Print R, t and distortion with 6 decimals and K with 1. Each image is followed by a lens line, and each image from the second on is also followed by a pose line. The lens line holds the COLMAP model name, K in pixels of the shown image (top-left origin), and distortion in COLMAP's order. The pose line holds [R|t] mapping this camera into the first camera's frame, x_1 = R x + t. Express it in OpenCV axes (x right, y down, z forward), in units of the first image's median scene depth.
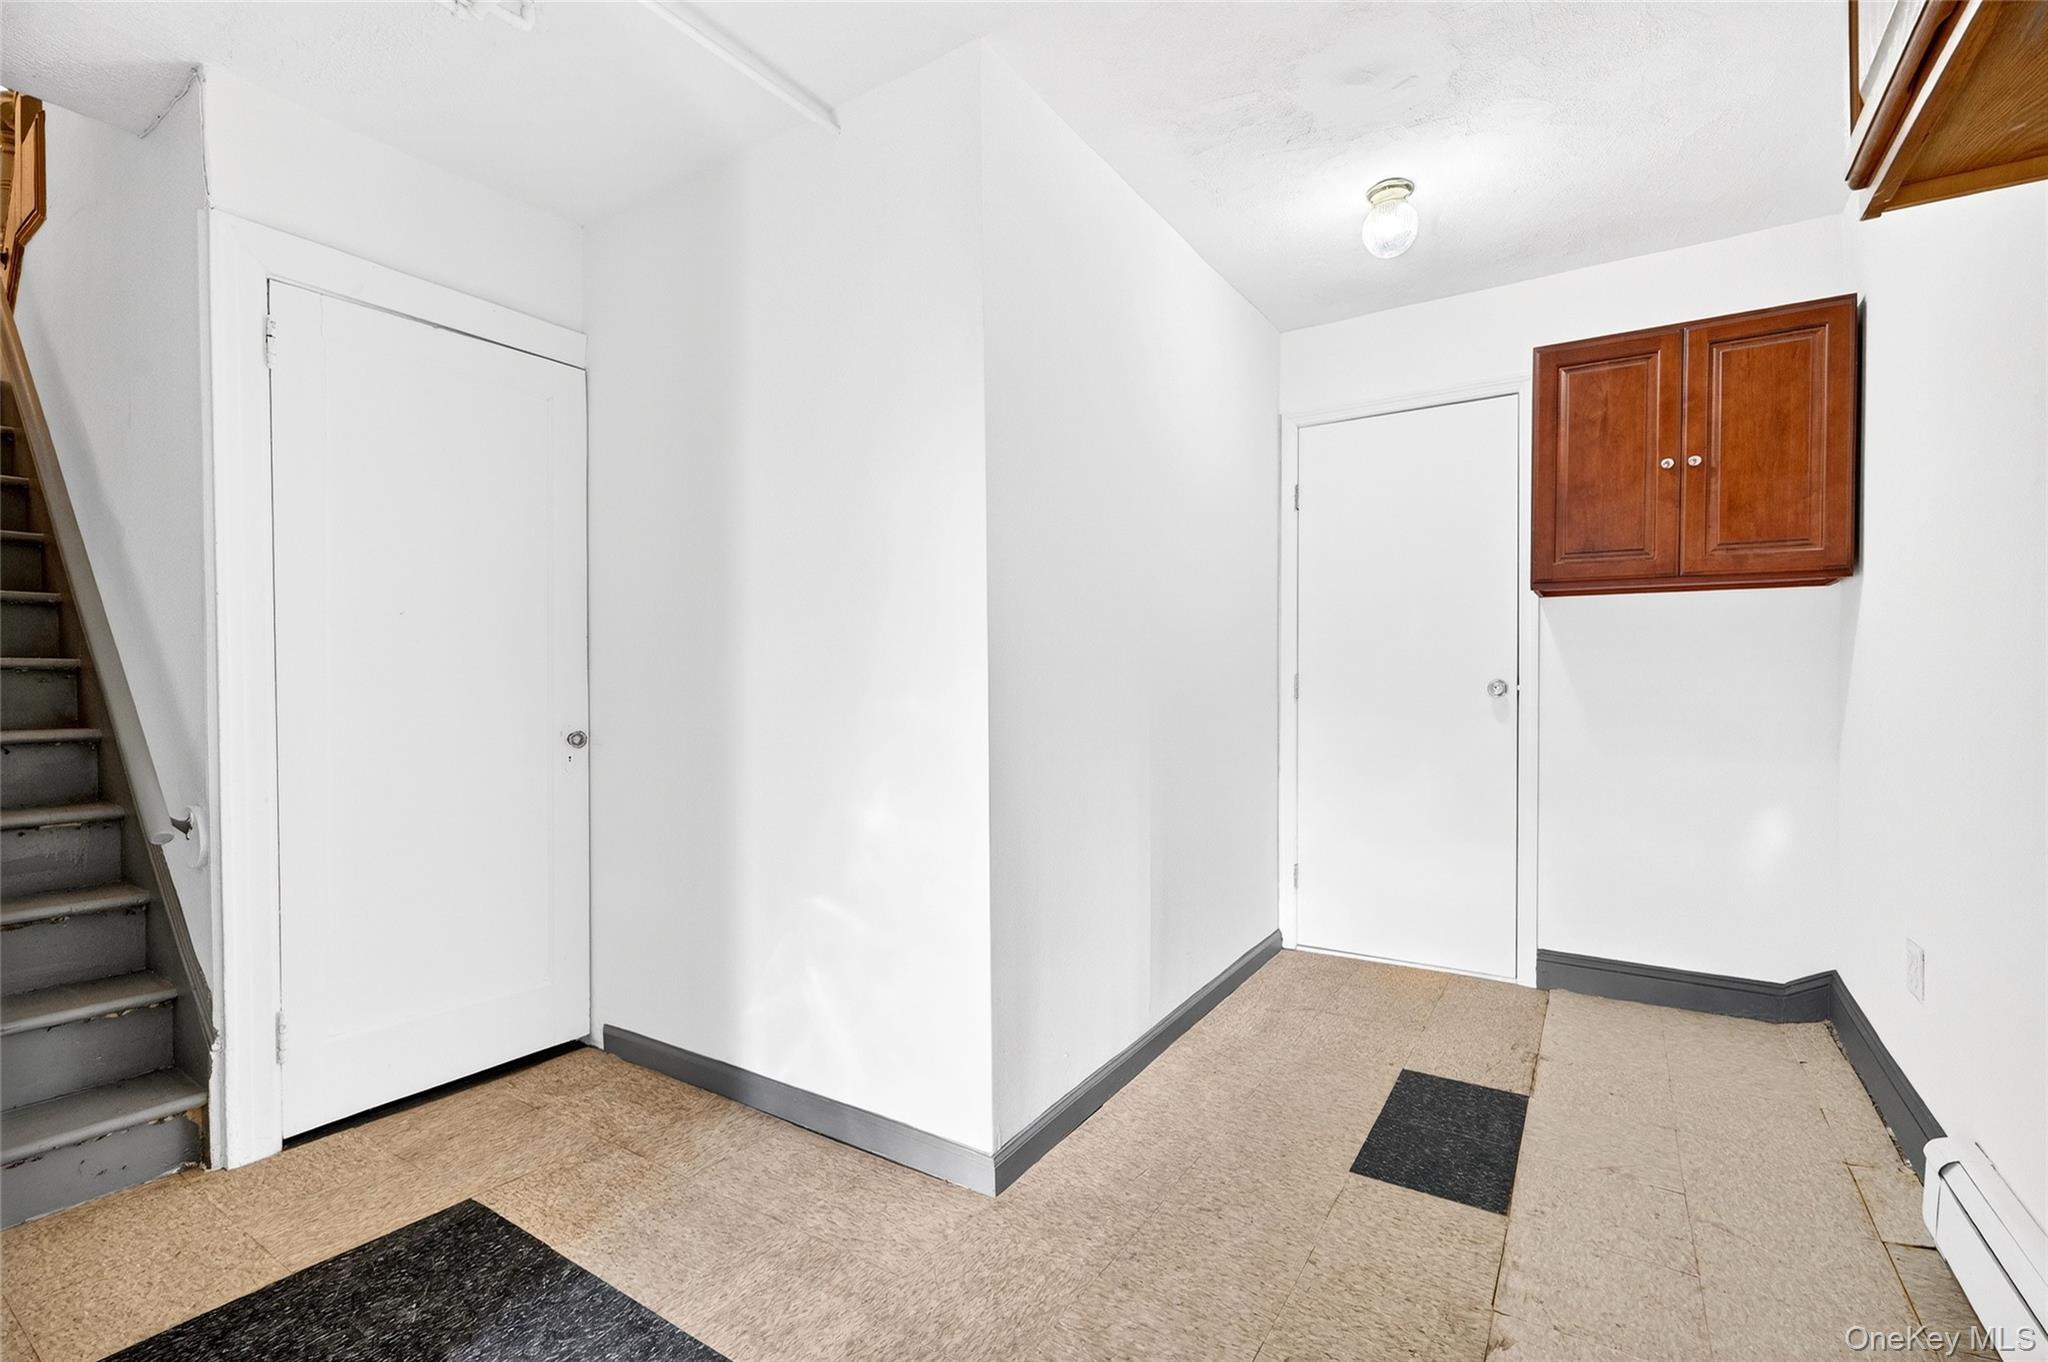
lens RADIAL K [[916.1, 0, 1018.7], [0, 916.1, 680.4], [0, 0, 1]] dist [-0.003168, 0.000304]
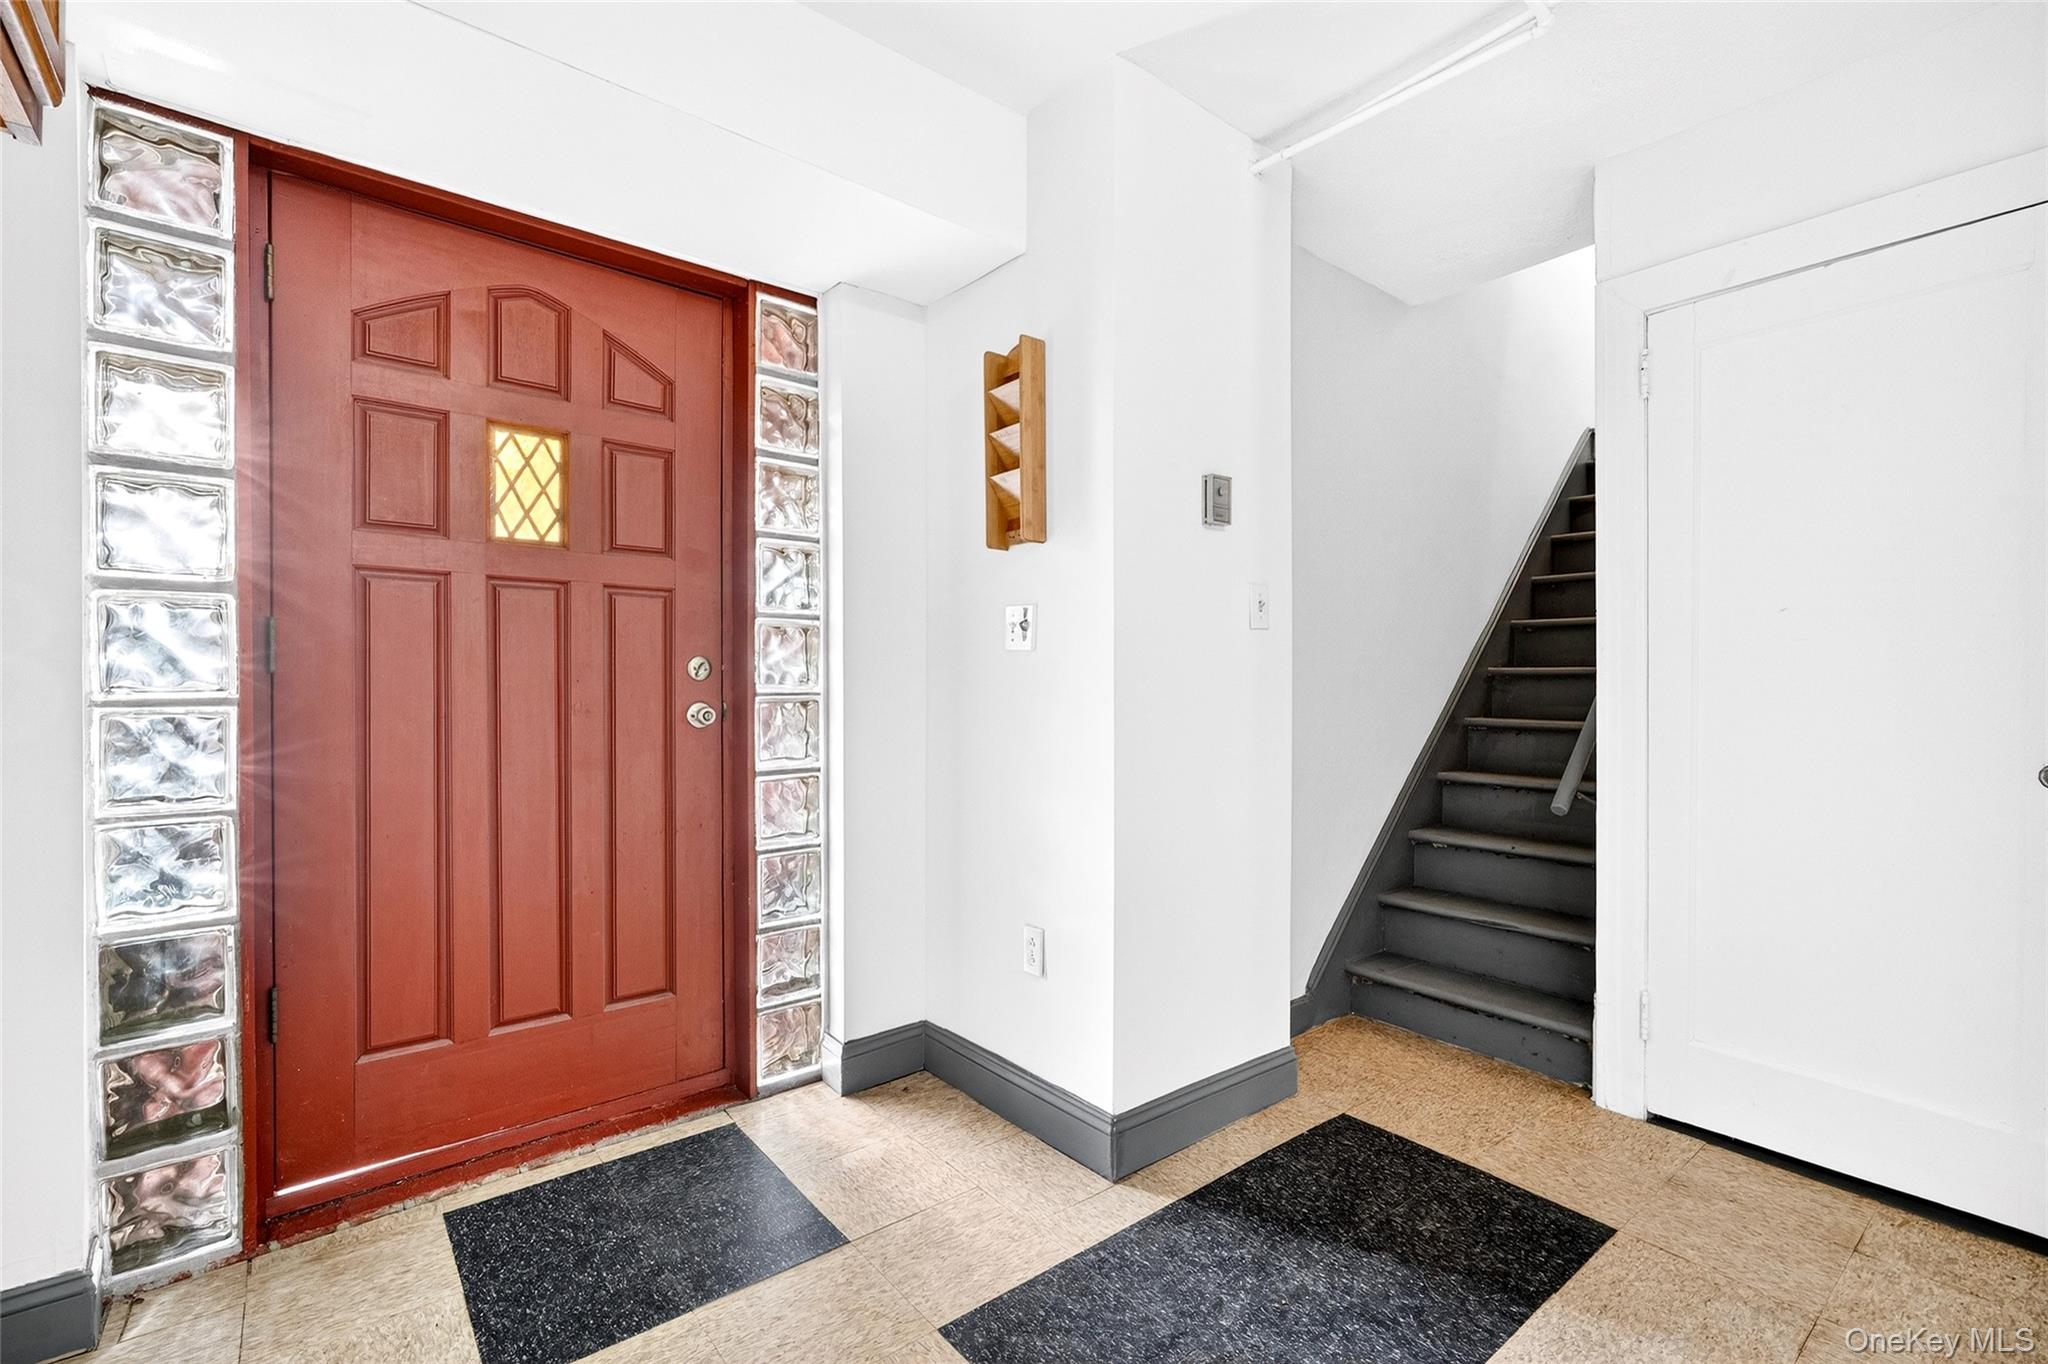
lens RADIAL K [[916.1, 0, 1018.7], [0, 916.1, 681.4], [0, 0, 1]] dist [-0.003168, 0.000304]
pose [[-0.306524, -0.000326, -0.951863, 0.452612], [-0.006356, 0.999978, 0.001705, 0.004688], [0.951842, 0.006573, -0.306519, 0.654855]]
